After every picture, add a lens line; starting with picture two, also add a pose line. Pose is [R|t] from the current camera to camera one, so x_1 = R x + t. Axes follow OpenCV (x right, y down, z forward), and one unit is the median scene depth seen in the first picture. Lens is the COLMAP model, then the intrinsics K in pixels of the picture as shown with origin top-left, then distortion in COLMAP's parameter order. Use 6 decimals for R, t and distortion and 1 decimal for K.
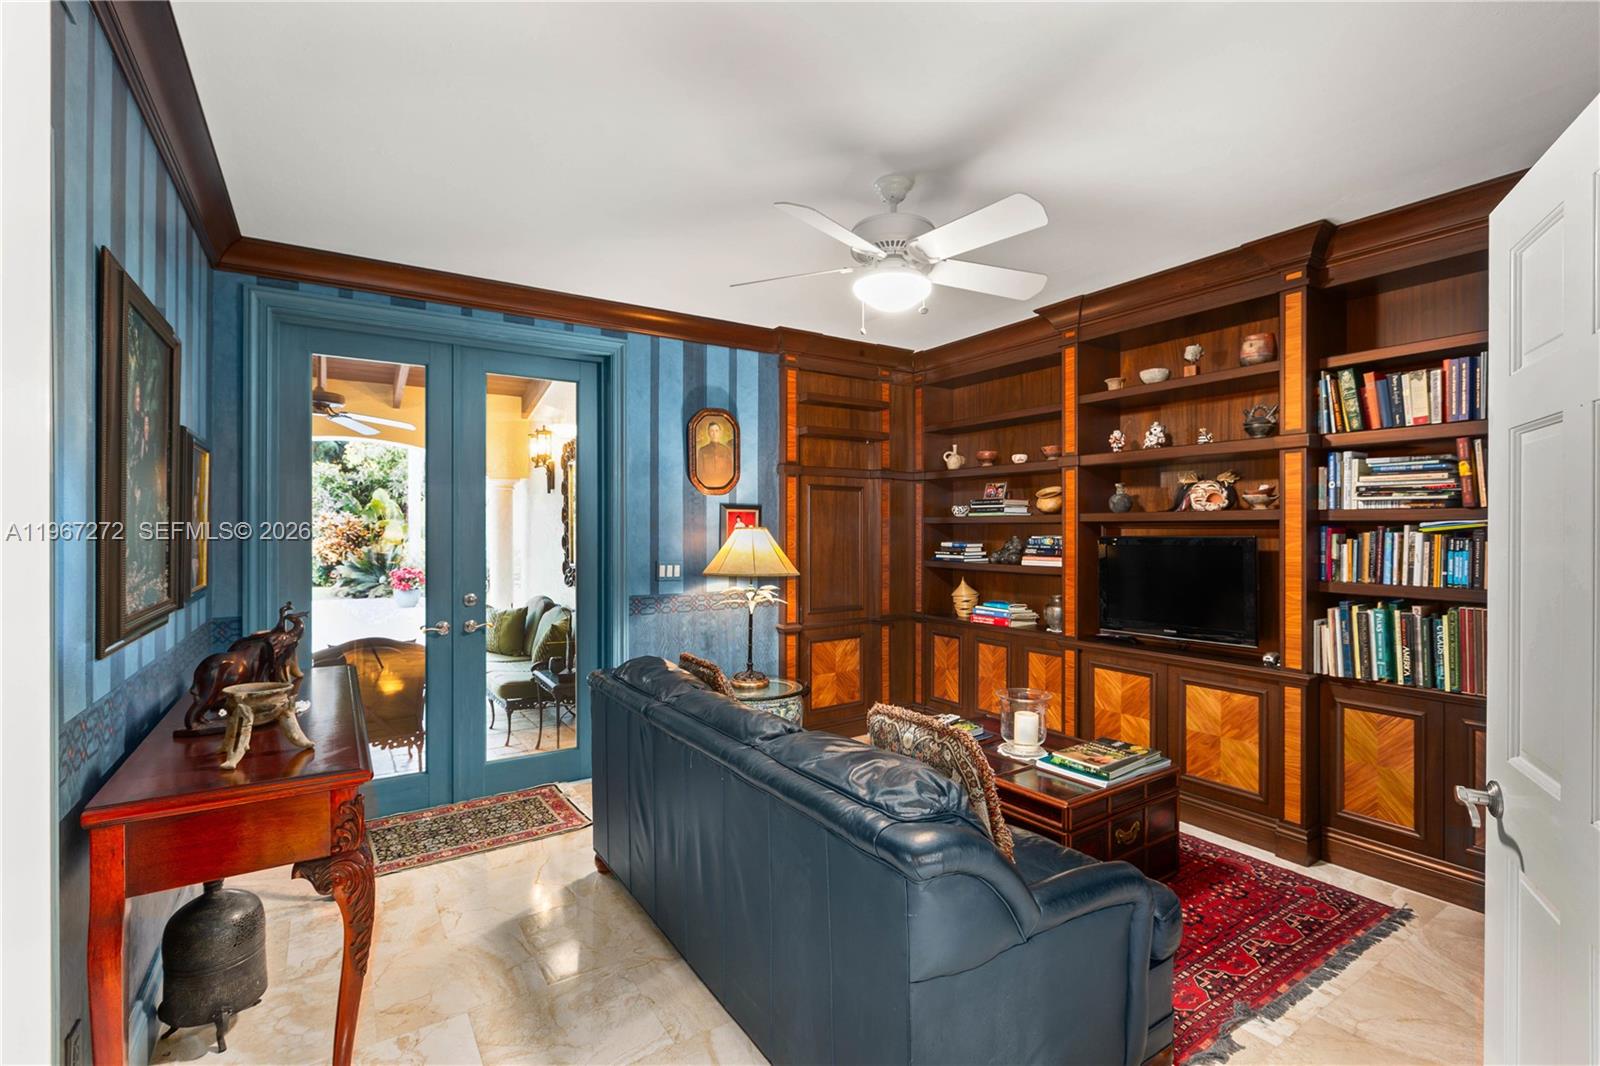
lens RADIAL K [[727.4, 0, 796.9], [0, 727.4, 532.0], [0, 0, 1]] dist [-0.001280, -0.002129]
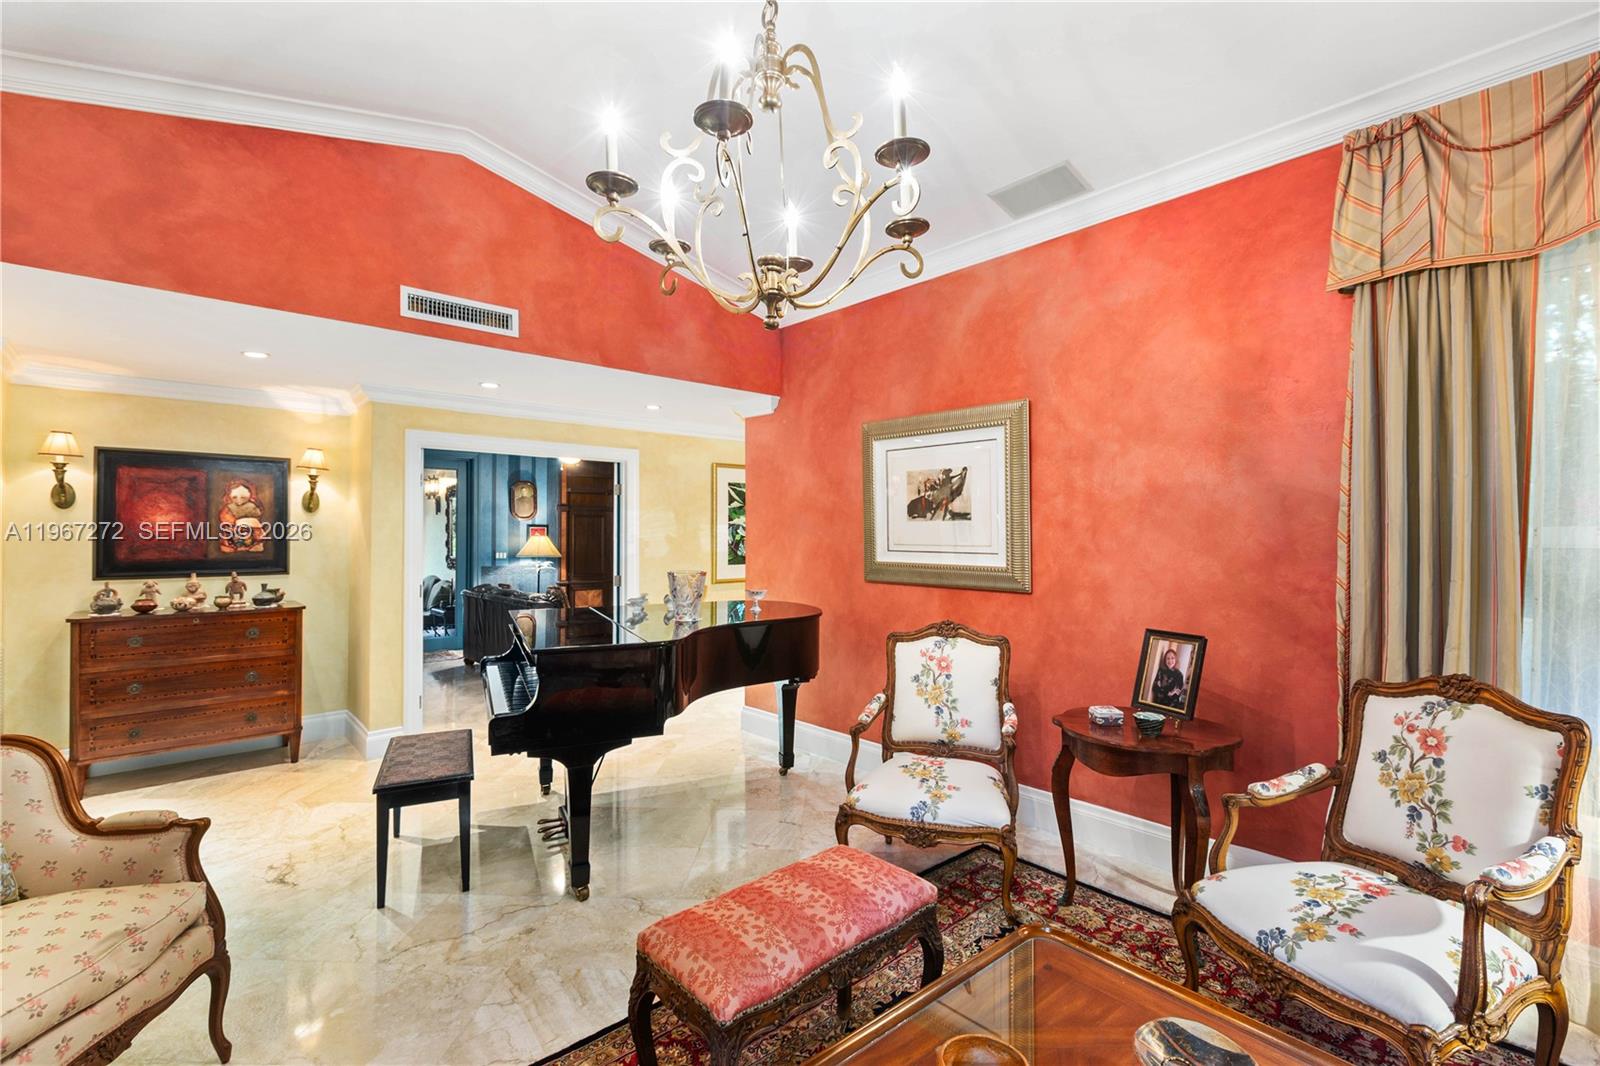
lens RADIAL K [[727.4, 0, 804.8], [0, 727.4, 531.7], [0, 0, 1]] dist [-0.001280, -0.002129]
pose [[0.987272, 0.001925, 0.159031, 0.364405], [-0.000214, 0.999942, -0.010769, 0.005657], [-0.159042, 0.010598, 0.987215, -1.256522]]
